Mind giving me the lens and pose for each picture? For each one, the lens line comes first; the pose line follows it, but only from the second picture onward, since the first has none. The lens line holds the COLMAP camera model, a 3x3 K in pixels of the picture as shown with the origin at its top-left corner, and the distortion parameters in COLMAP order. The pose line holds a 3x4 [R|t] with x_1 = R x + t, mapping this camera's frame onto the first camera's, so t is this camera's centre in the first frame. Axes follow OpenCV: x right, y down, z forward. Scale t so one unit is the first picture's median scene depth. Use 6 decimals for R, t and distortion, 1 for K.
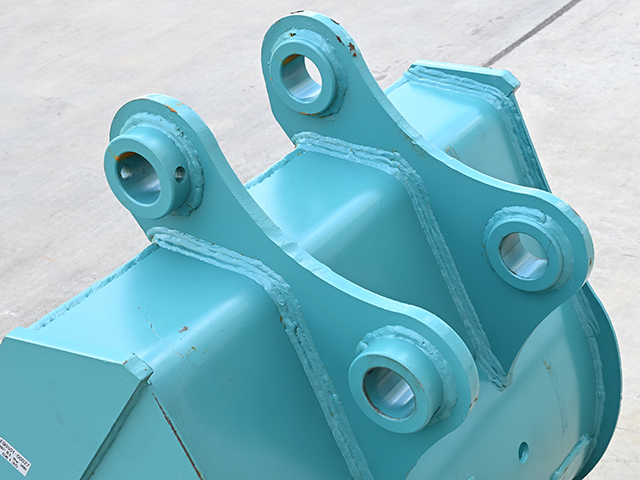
lens RADIAL K [[1243.8, 0, 319.4], [0, 1243.8, 274.7], [0, 0, 1]] dist [0.012327, 0.058071]
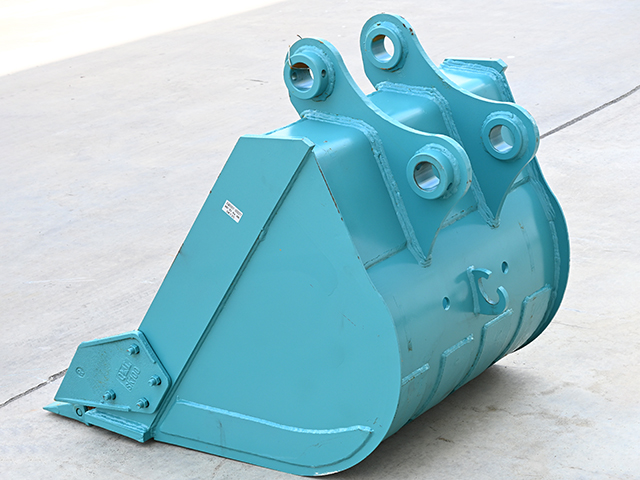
lens RADIAL K [[1420.2, 0, 320.0], [0, 1420.2, 240.0], [0, 0, 1]] dist [-0.016747, 0.123408]
pose [[0.999095, 0.031037, -0.029075, -0.037424], [-0.035804, 0.982794, -0.181200, 0.504359], [0.022951, 0.182077, 0.983016, -1.006533]]
